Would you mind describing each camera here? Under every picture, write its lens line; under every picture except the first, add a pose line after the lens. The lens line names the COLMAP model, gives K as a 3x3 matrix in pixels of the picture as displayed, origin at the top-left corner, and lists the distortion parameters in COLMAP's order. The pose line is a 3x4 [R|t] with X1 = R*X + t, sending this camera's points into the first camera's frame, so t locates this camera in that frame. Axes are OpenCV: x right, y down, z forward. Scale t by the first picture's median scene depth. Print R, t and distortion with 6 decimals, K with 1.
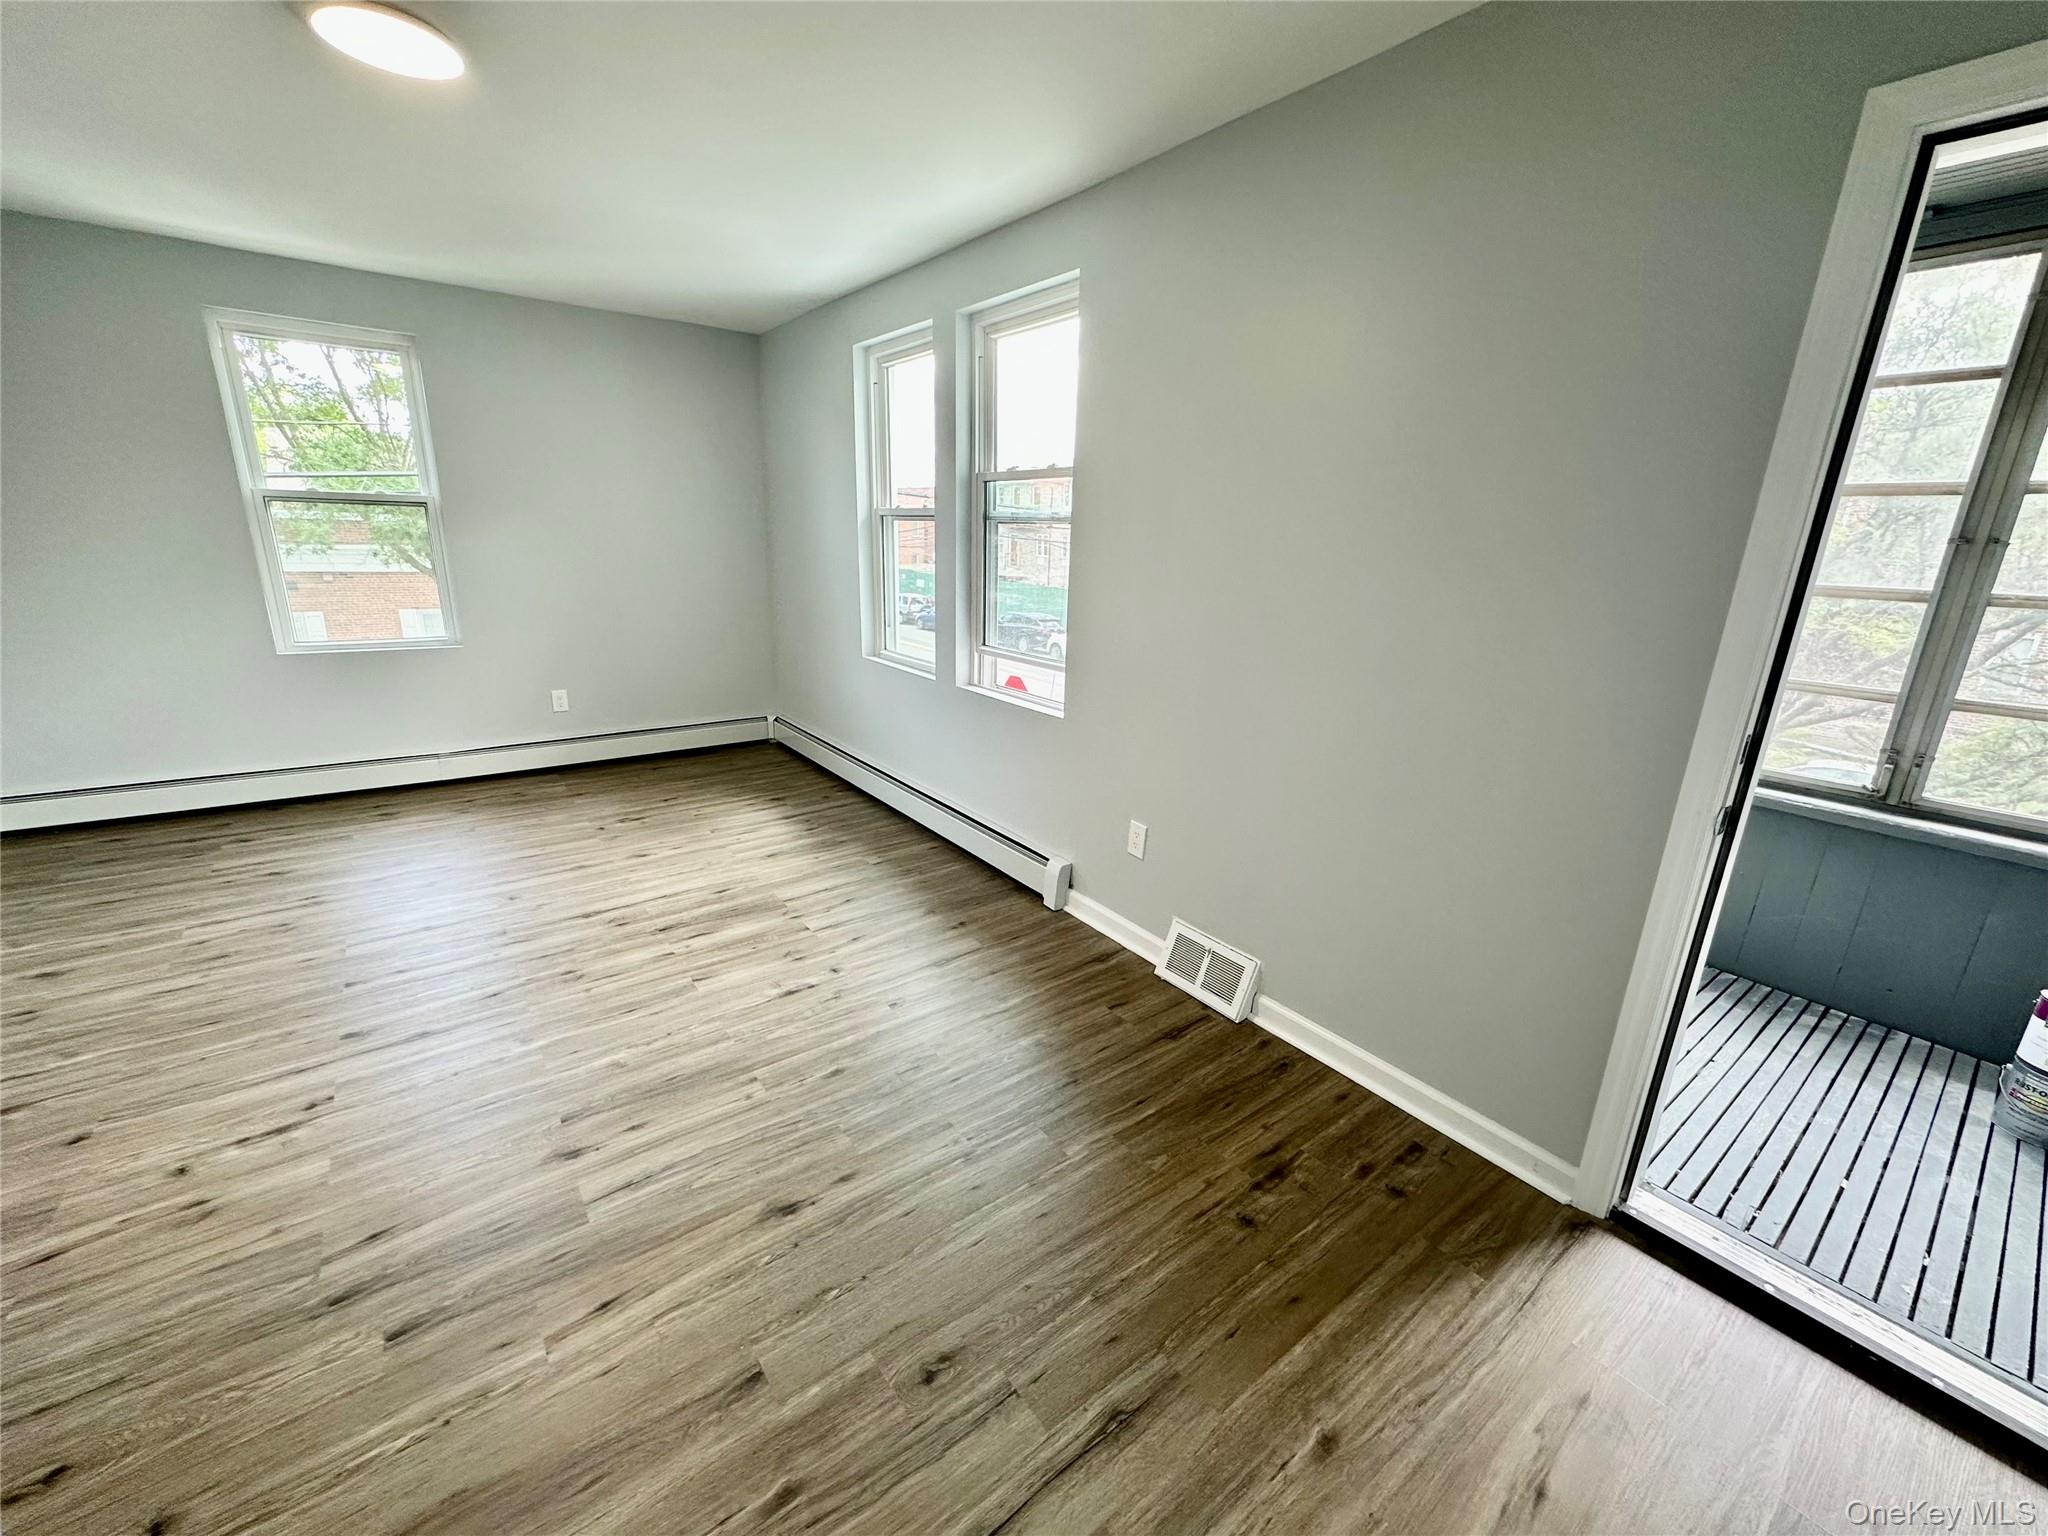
lens RADIAL K [[808.4, 0, 1025.0], [0, 808.4, 770.4], [0, 0, 1]] dist [-0.002559, 0.000882]
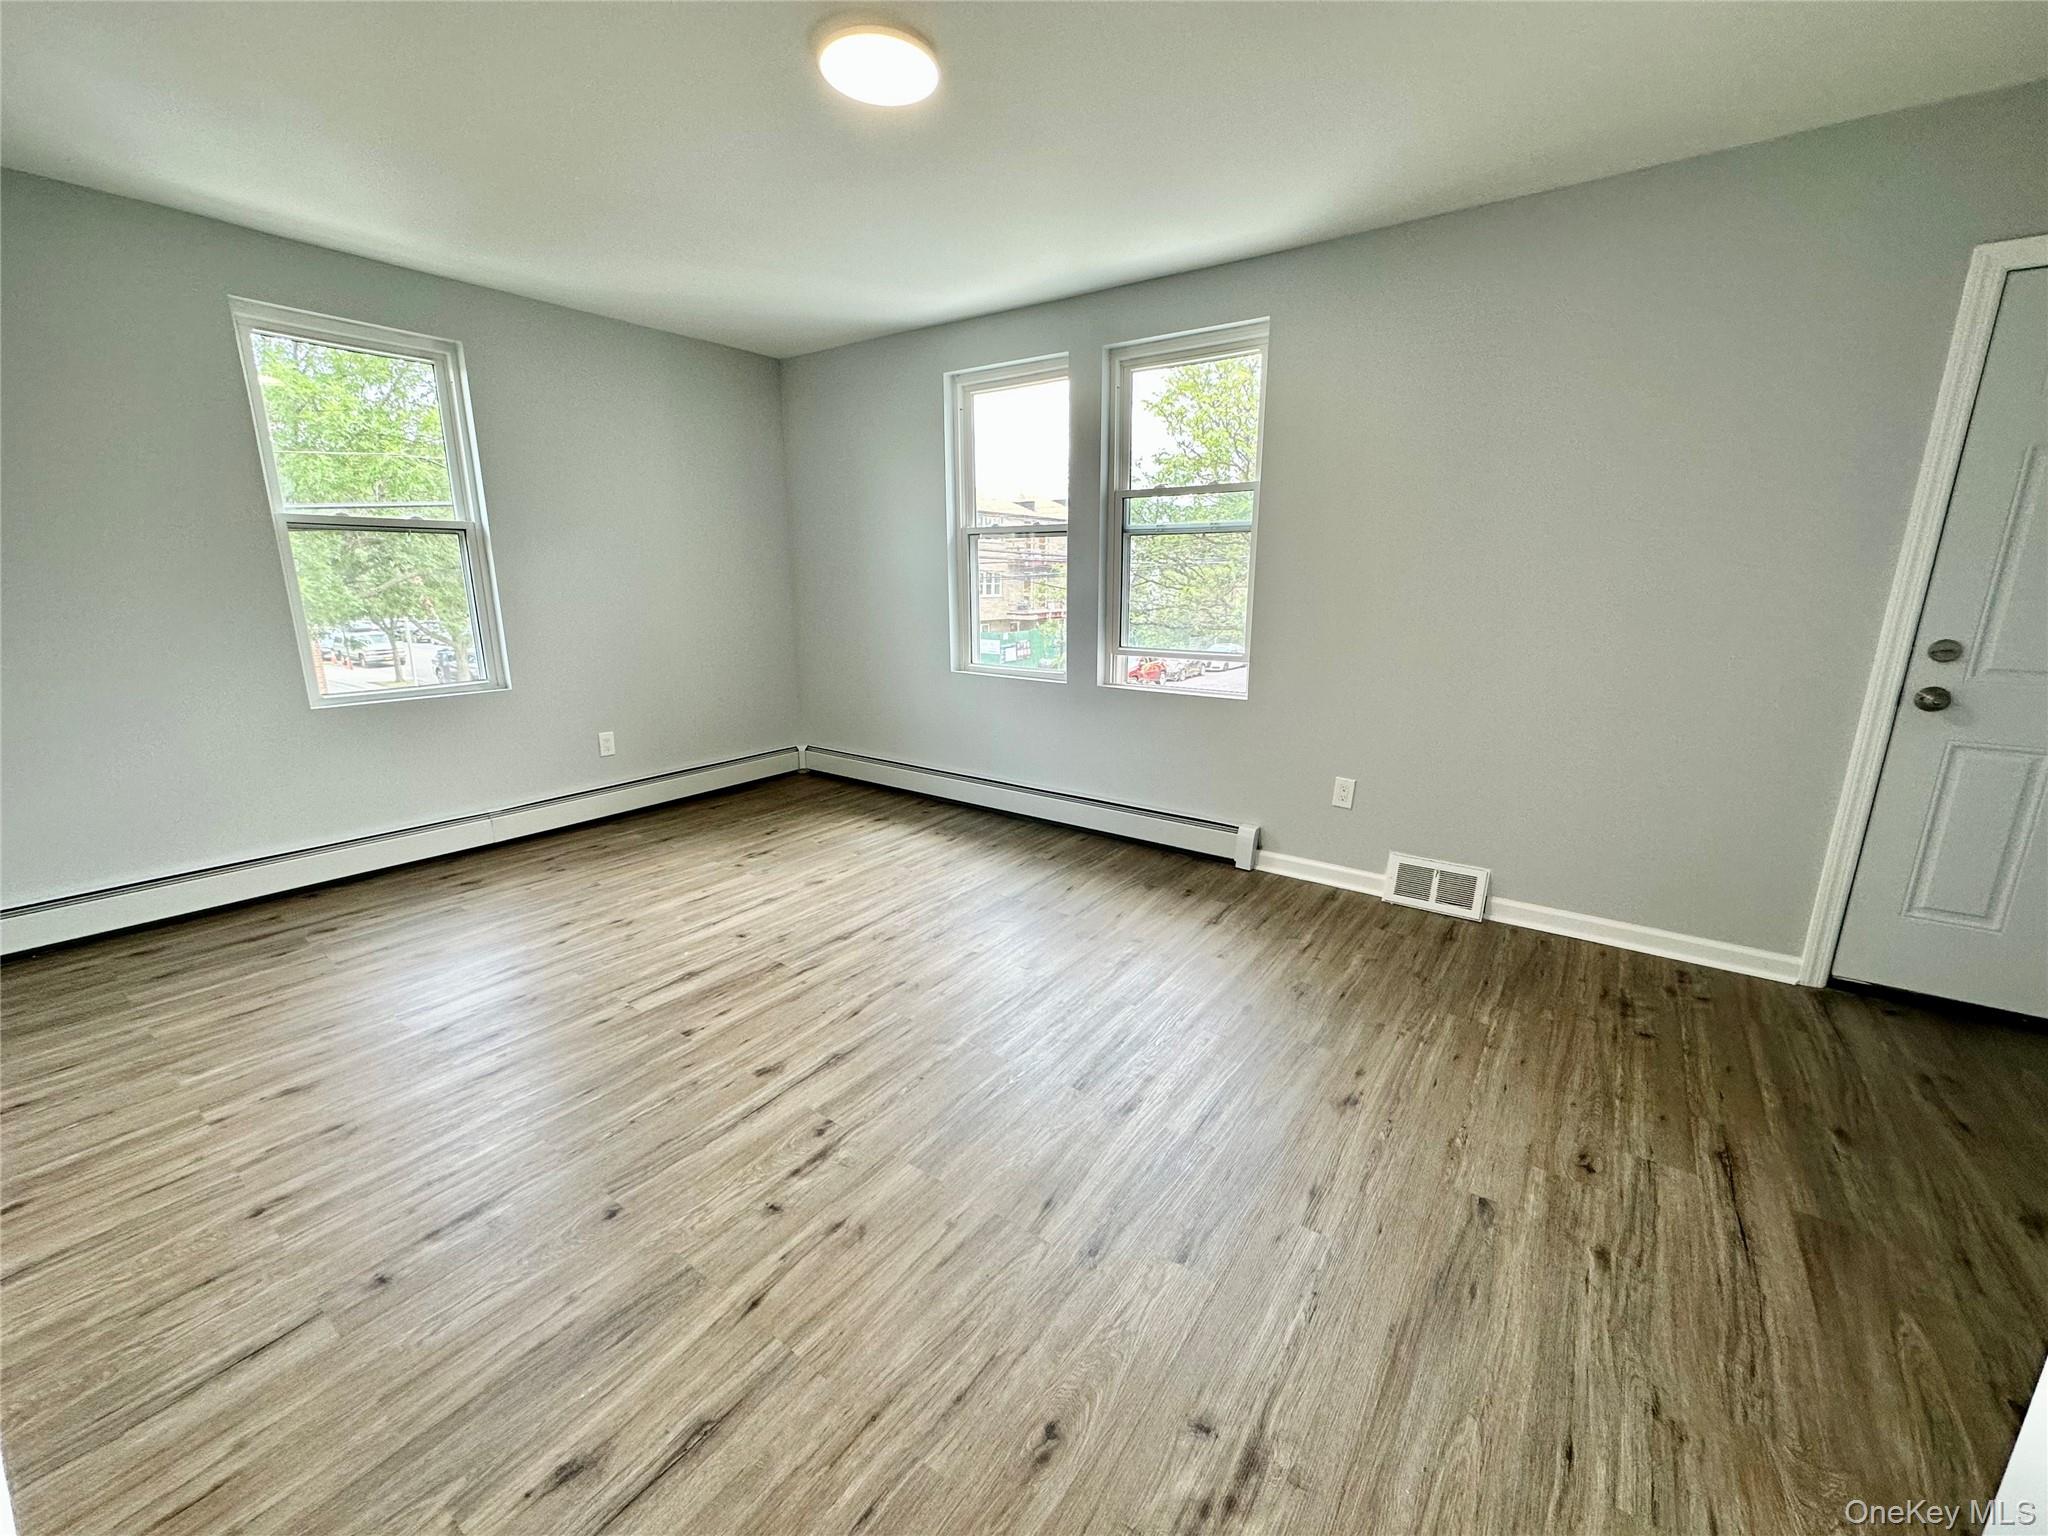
lens RADIAL K [[808.4, 0, 1019.7], [0, 808.4, 772.9], [0, 0, 1]] dist [-0.002559, 0.000882]
pose [[0.954601, -0.099667, 0.280718, -0.531733], [0.110429, 0.993624, -0.022742, 0.025371], [-0.276661, 0.052709, 0.959521, -0.002809]]
